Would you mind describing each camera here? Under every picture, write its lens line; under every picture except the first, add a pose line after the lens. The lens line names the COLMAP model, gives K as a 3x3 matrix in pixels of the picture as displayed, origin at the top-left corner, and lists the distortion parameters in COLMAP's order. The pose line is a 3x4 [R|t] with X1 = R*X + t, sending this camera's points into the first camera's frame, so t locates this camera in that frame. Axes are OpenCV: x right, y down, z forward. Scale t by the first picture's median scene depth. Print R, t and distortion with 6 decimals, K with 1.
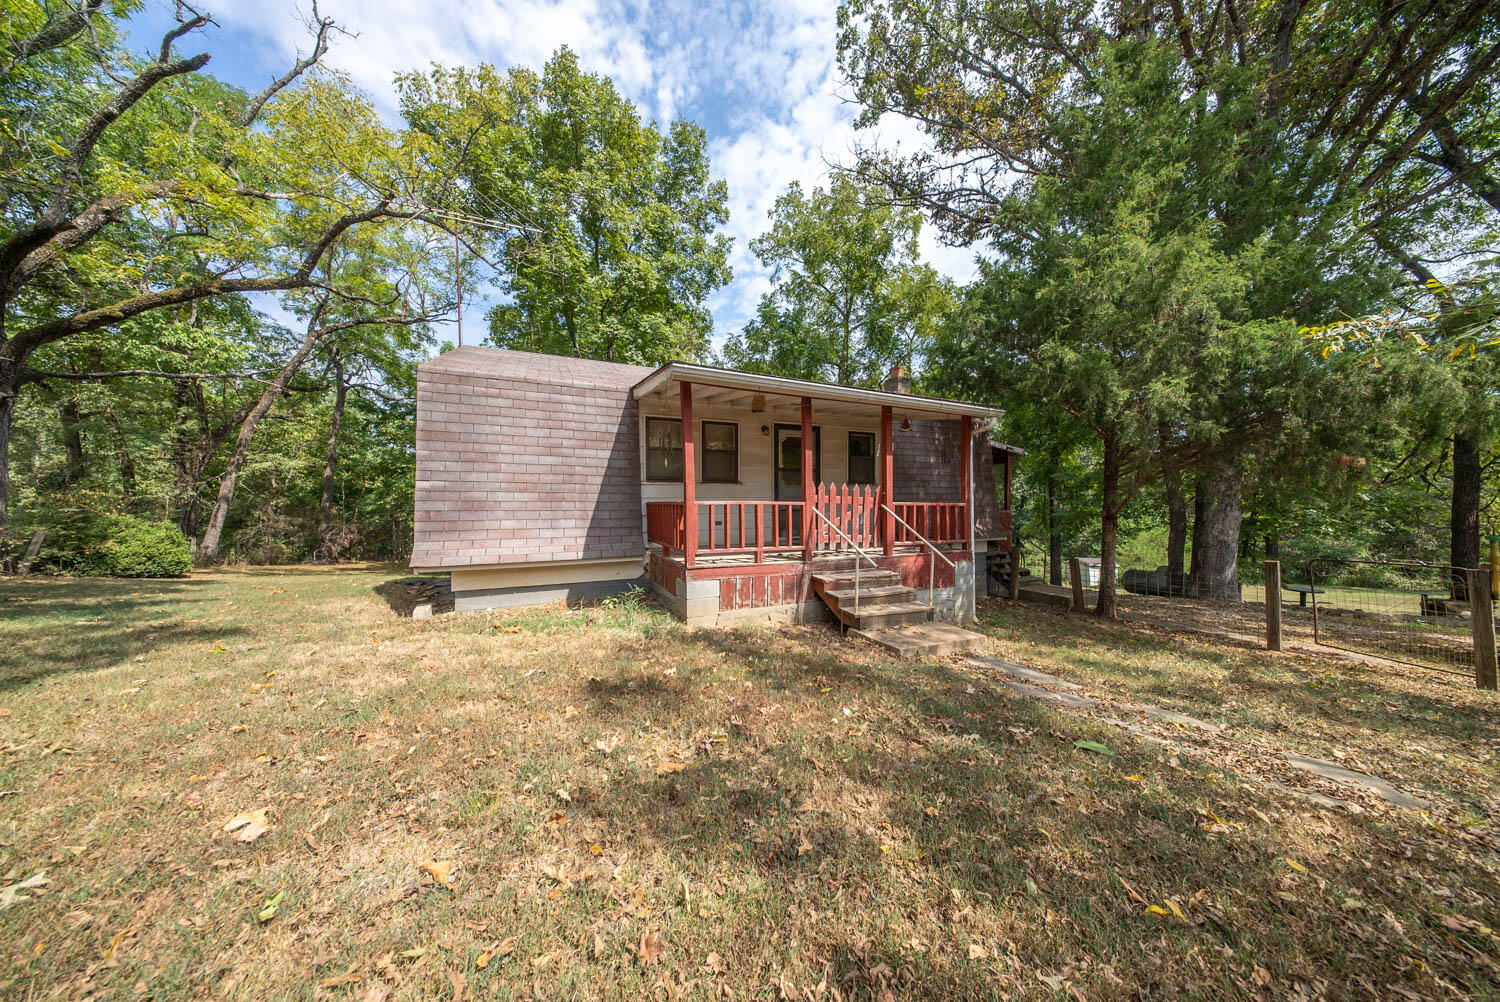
lens RADIAL K [[455.5, 0, 745.6], [0, 455.5, 503.9], [0, 0, 1]] dist [-0.001589, -0.000243]
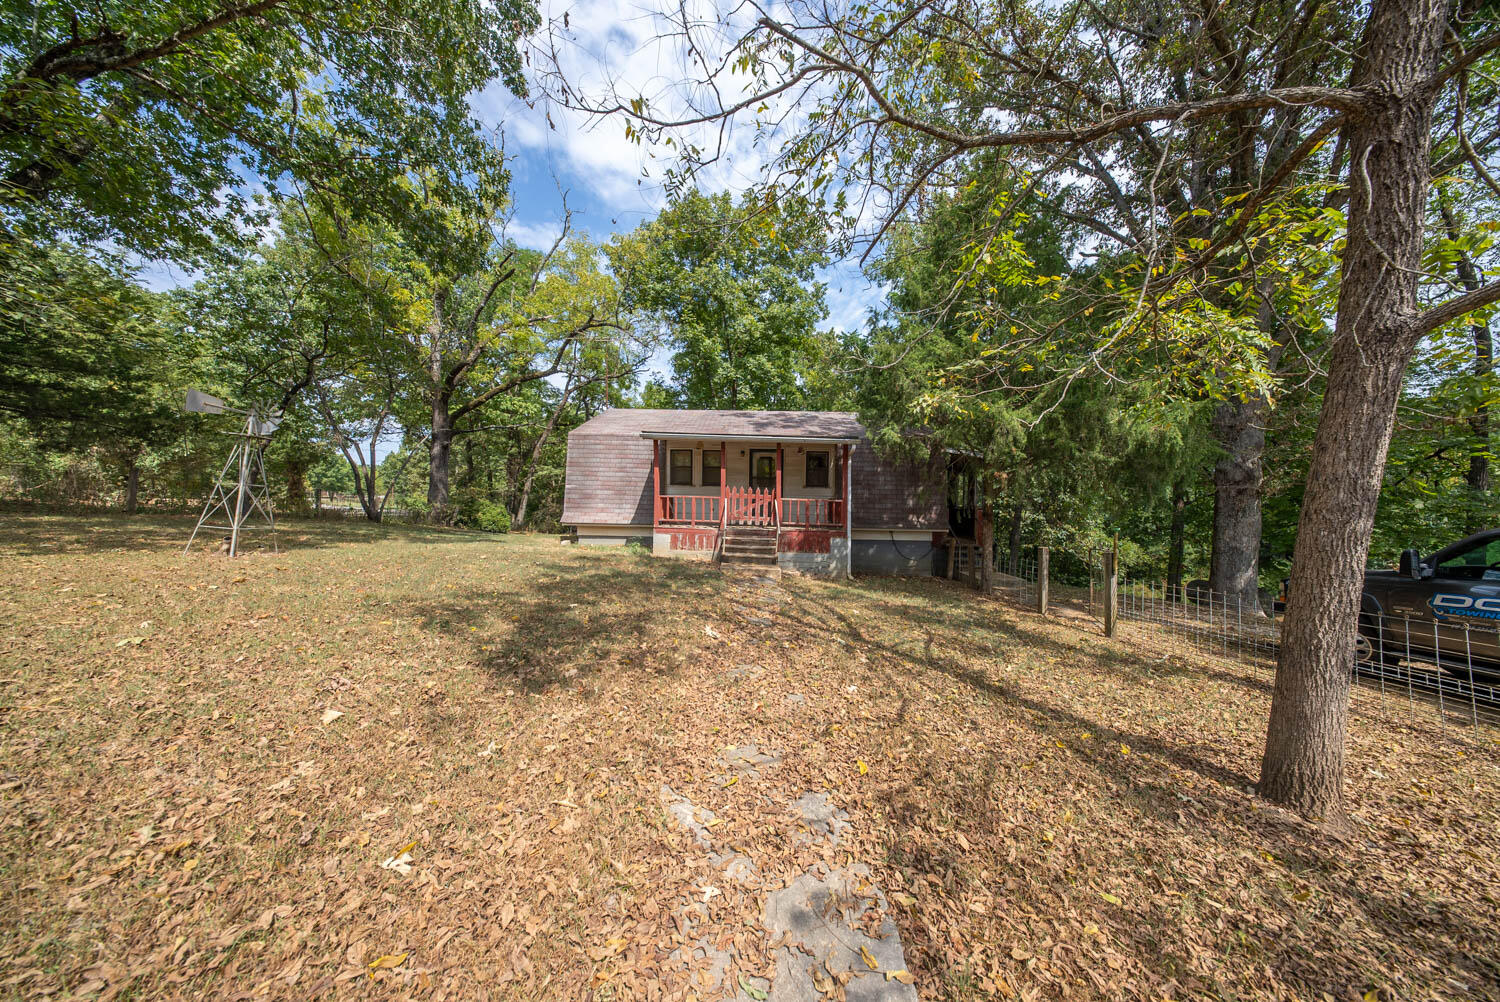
lens RADIAL K [[455.5, 0, 742.9], [0, 455.5, 501.6], [0, 0, 1]] dist [-0.001589, -0.000243]
pose [[0.904603, 0.019210, -0.425822, 0.504909], [-0.020151, 0.999794, 0.002294, 0.004611], [0.425778, 0.006506, 0.904804, -0.323973]]
